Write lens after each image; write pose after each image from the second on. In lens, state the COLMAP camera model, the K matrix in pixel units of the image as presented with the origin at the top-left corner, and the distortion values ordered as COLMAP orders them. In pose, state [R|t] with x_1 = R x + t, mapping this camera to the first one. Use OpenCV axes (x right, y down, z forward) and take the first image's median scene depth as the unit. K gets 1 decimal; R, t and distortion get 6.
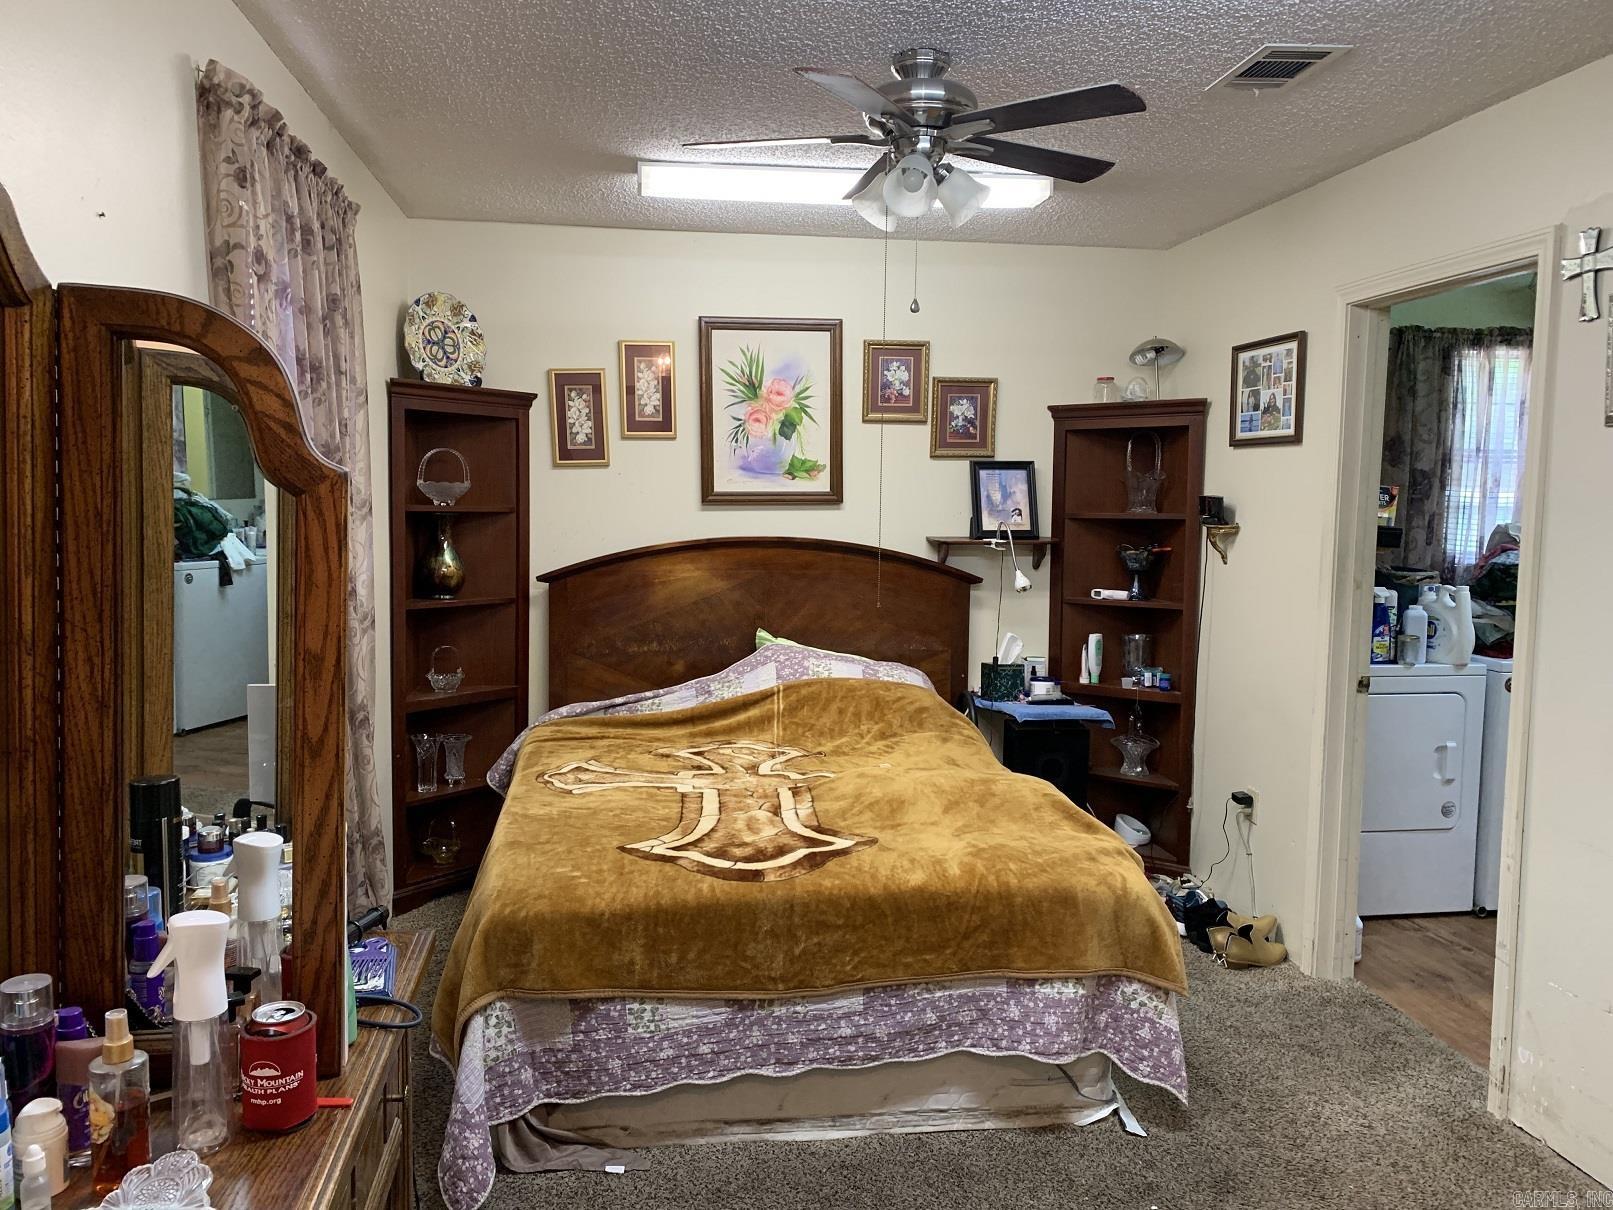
lens RADIAL K [[1216.9, 0, 806.5], [0, 1216.9, 605.0], [0, 0, 1]] dist [0.119534, -0.264856]
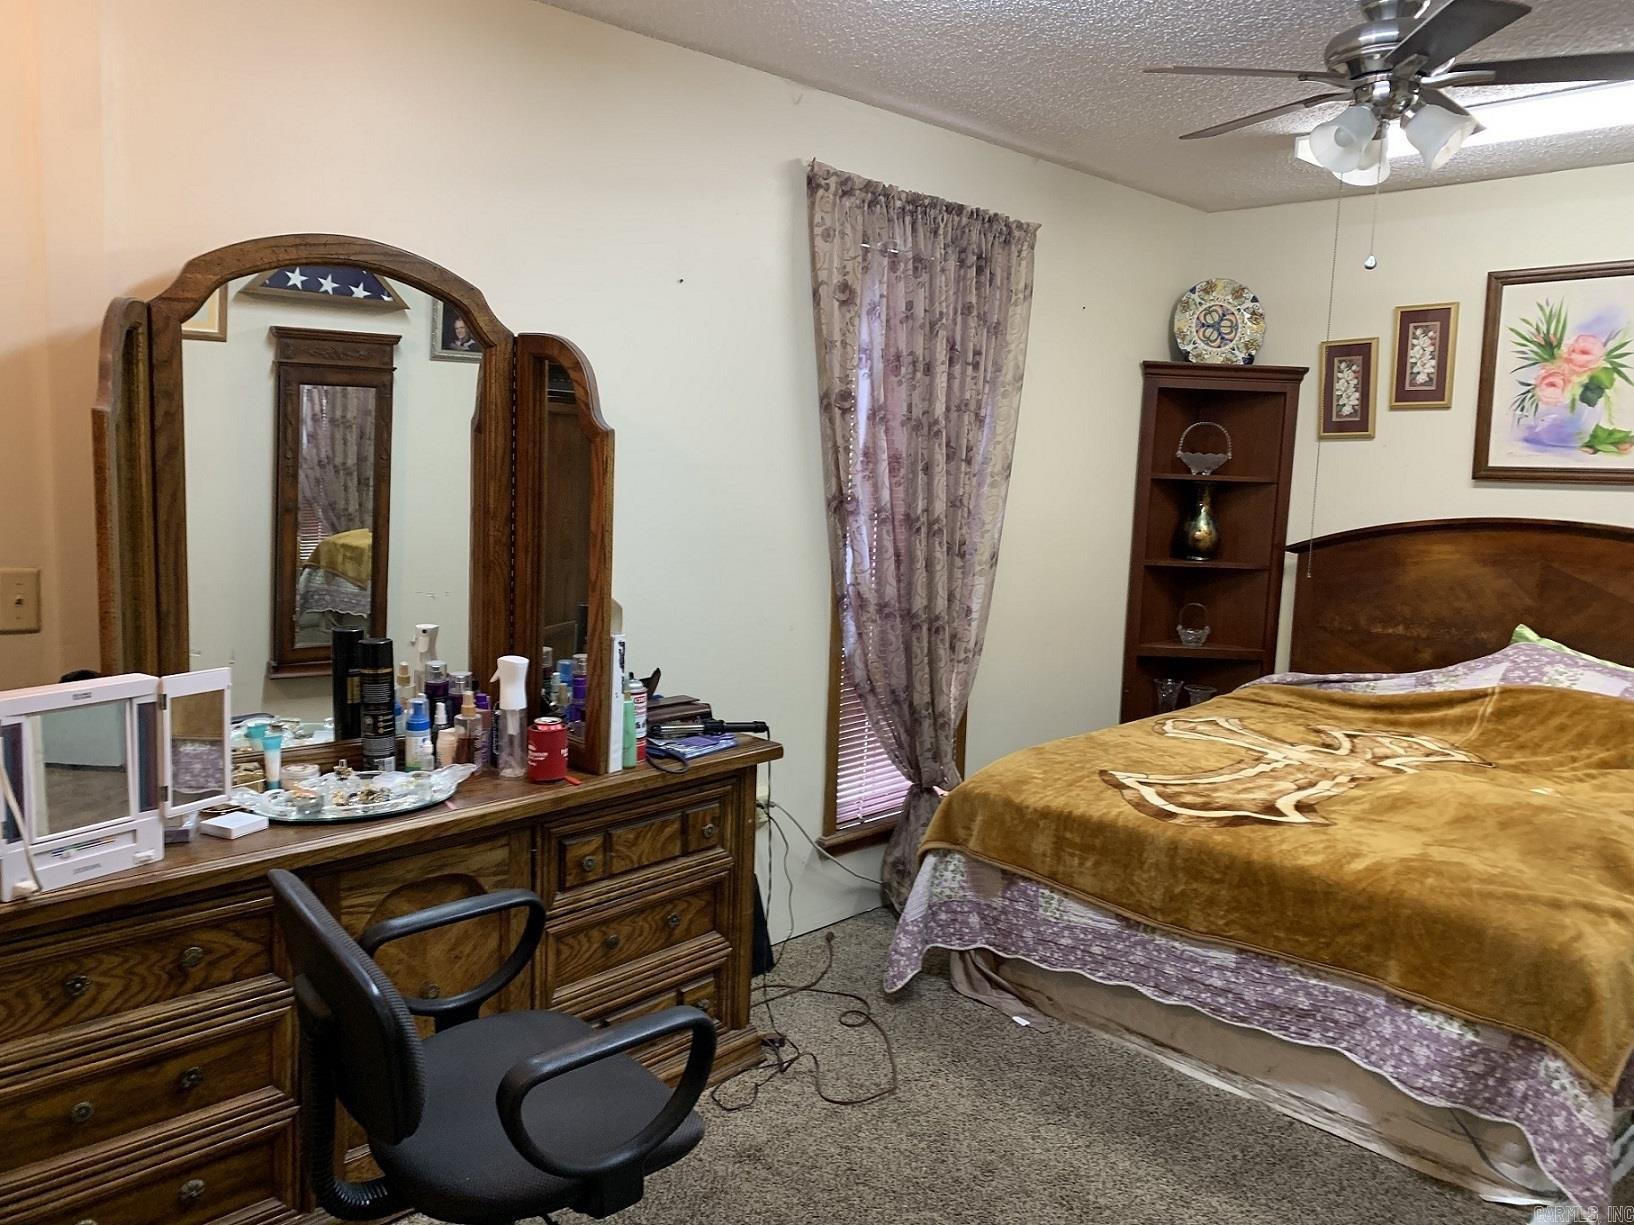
lens RADIAL K [[1271.9, 0, 817.0], [0, 1271.9, 612.5], [0, 0, 1]] dist [0.037748, -0.016325]
pose [[0.598980, 0.110212, -0.793143, 0.608474], [-0.097872, 0.993133, 0.064089, 0.002017], [0.794760, 0.039239, 0.605654, 0.065499]]
